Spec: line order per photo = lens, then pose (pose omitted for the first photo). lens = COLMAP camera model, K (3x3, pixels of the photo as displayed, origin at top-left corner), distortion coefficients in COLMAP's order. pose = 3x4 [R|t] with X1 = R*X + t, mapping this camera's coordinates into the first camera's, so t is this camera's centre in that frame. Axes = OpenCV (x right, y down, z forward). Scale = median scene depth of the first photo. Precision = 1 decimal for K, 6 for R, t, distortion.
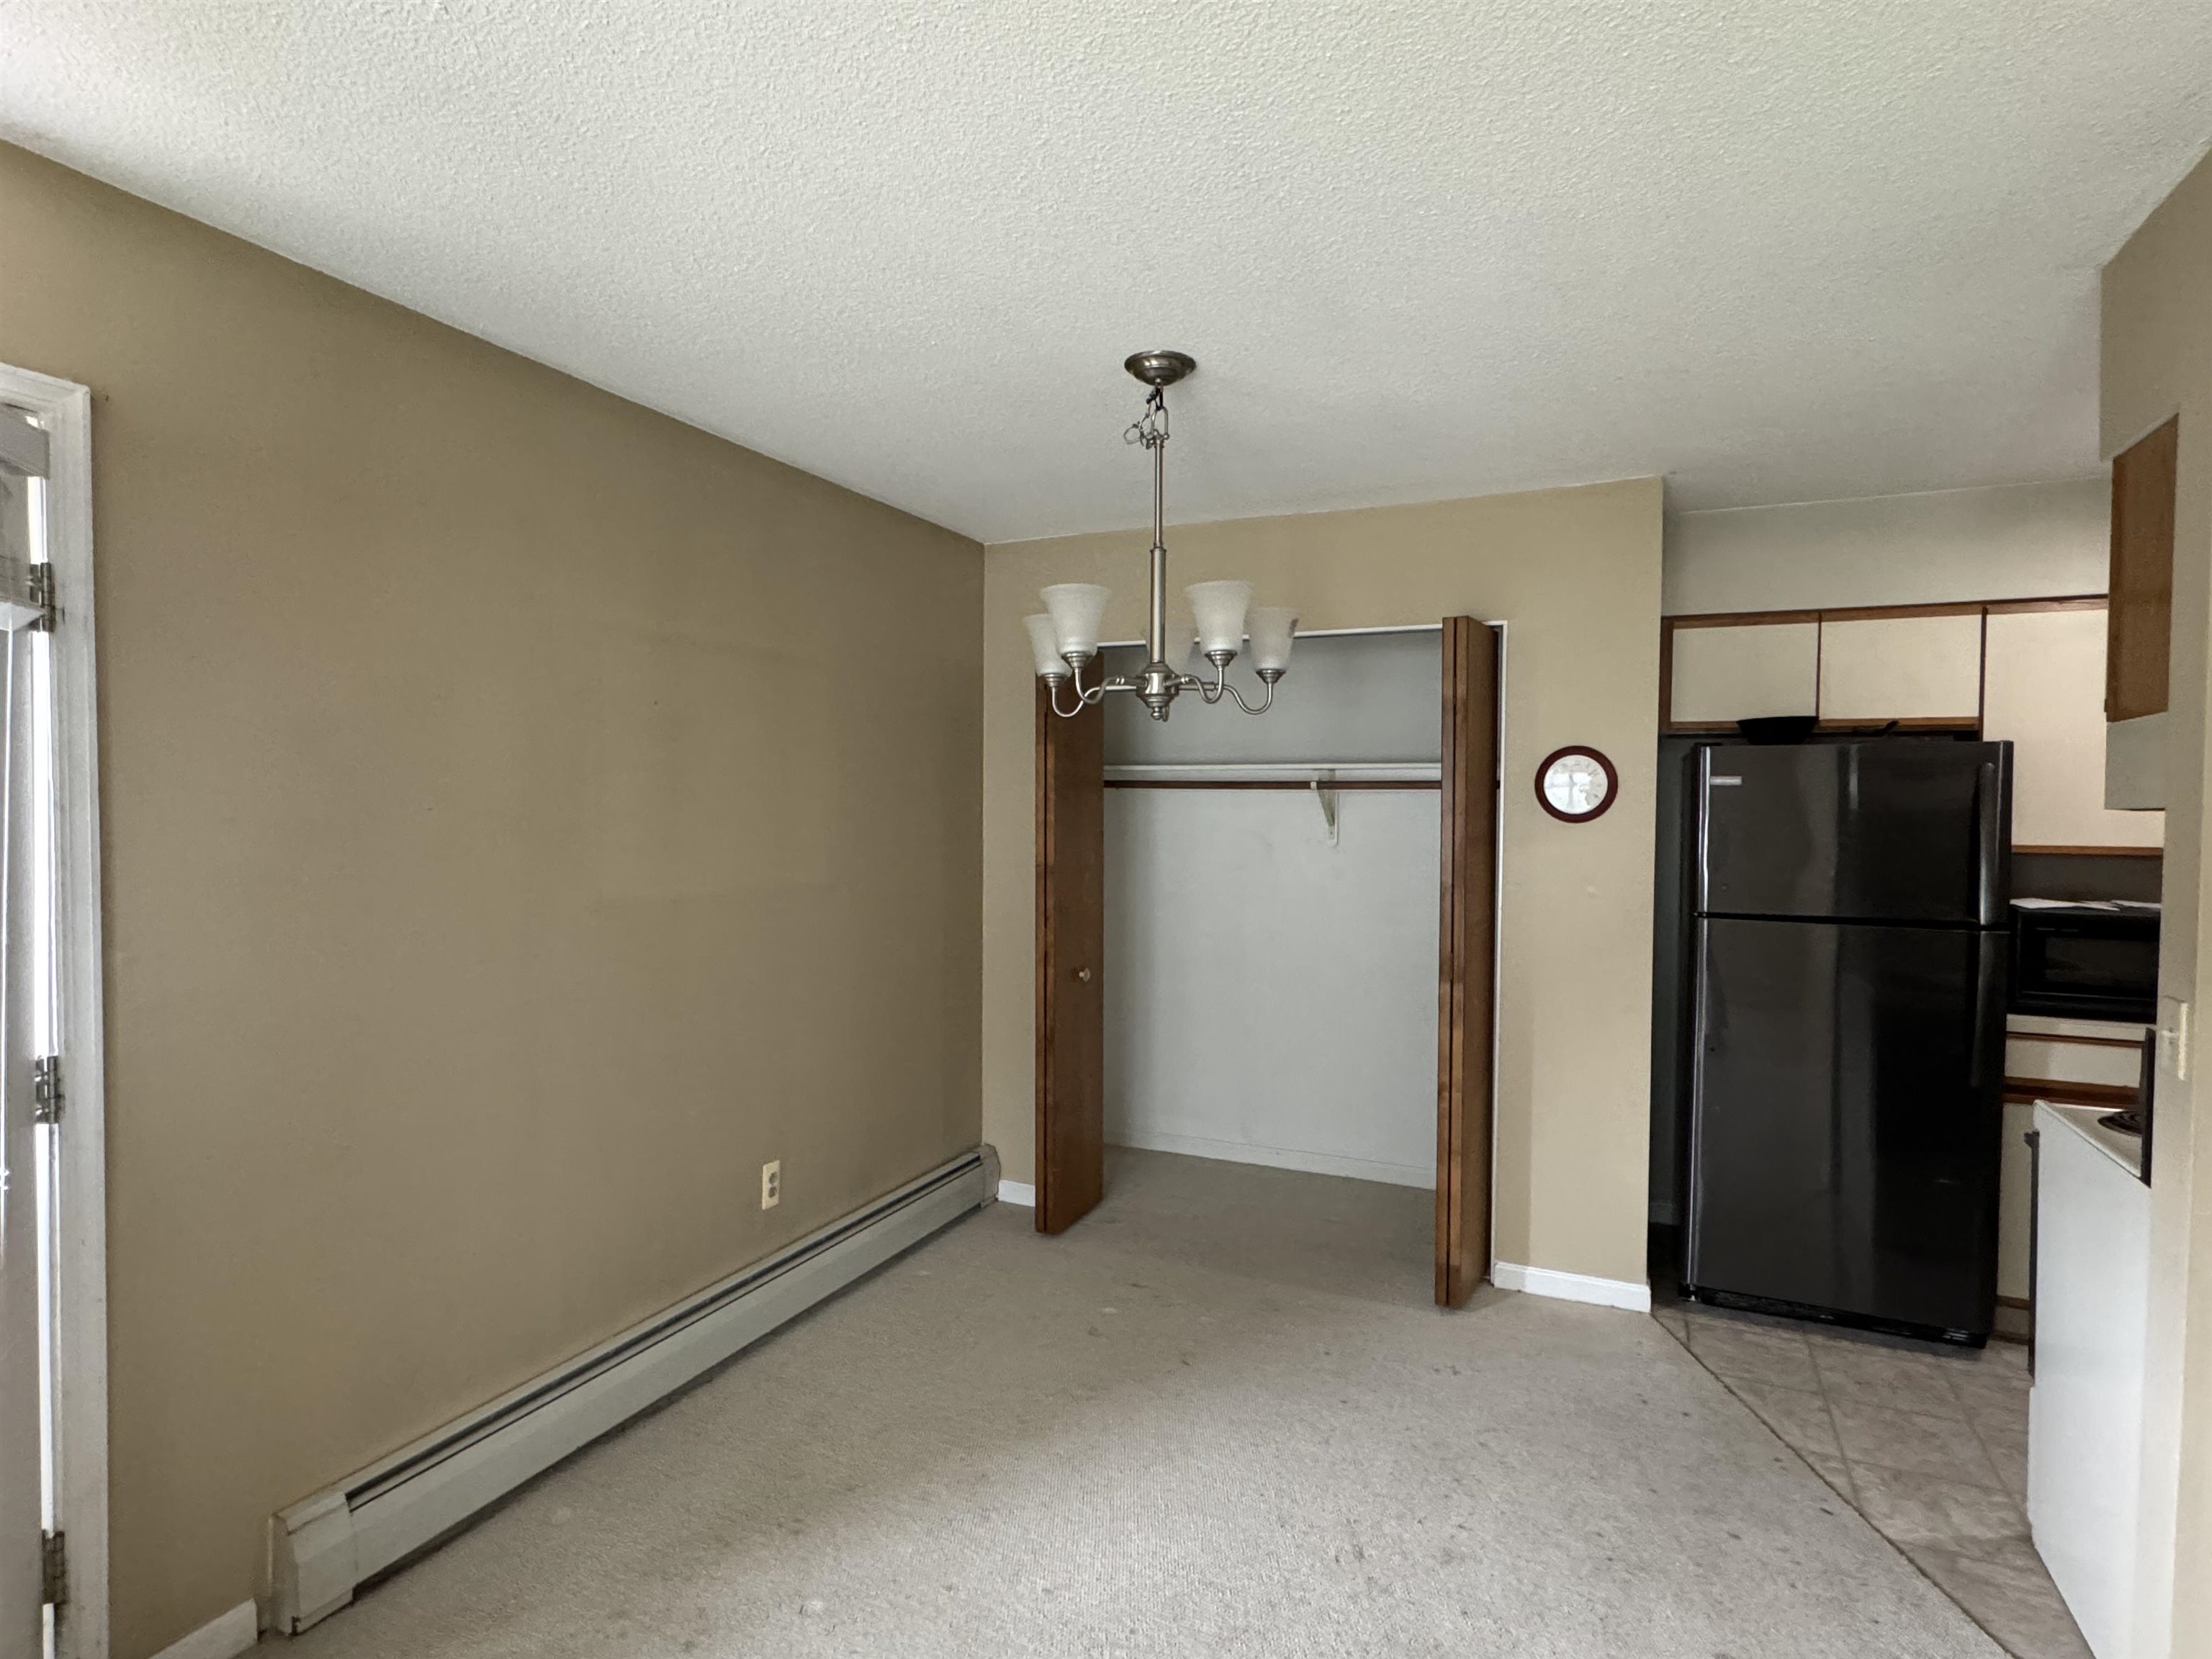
lens RADIAL K [[1138.5, 0, 1104.9], [0, 1138.5, 836.7], [0, 0, 1]] dist [0.000433, 0.000064]
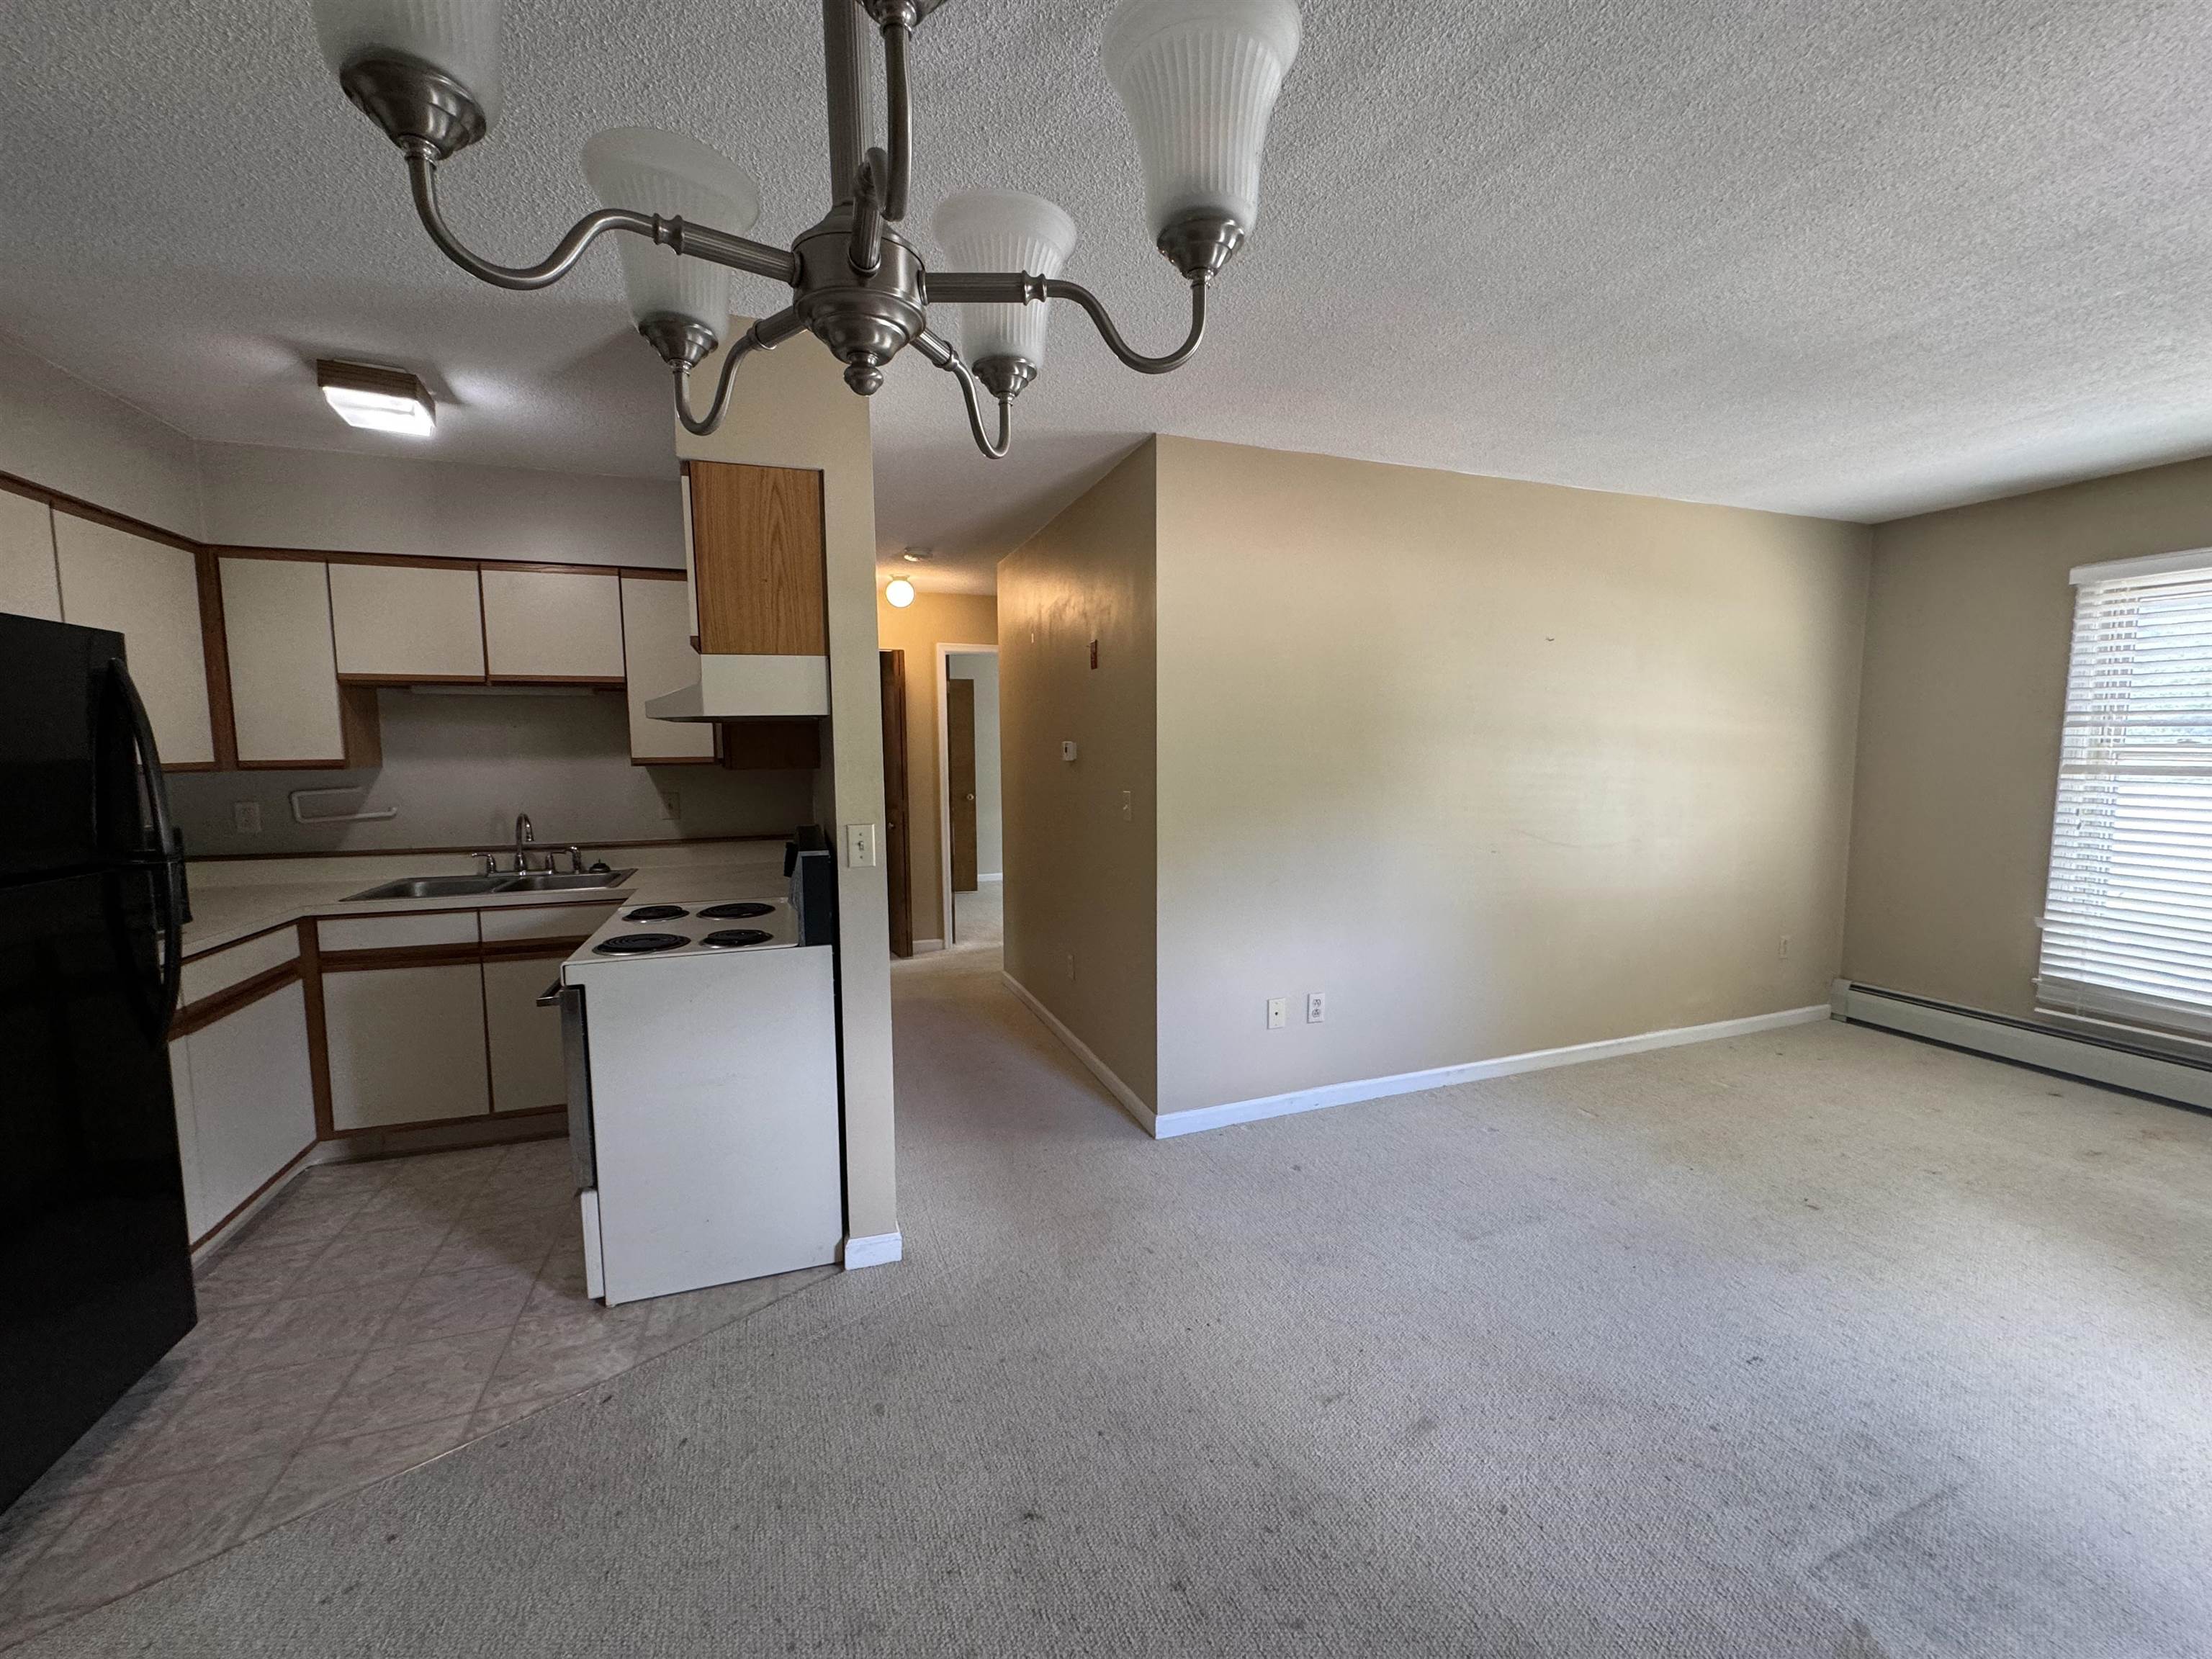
lens RADIAL K [[880.0, 0, 1105.2], [0, 880.0, 831.3], [0, 0, 1]] dist [-0.001426, 0.000213]
pose [[-0.698951, -0.069352, 0.711799, -0.157797], [0.024309, 0.992408, 0.120563, -0.001062], [-0.714756, 0.101571, -0.691959, 0.883844]]
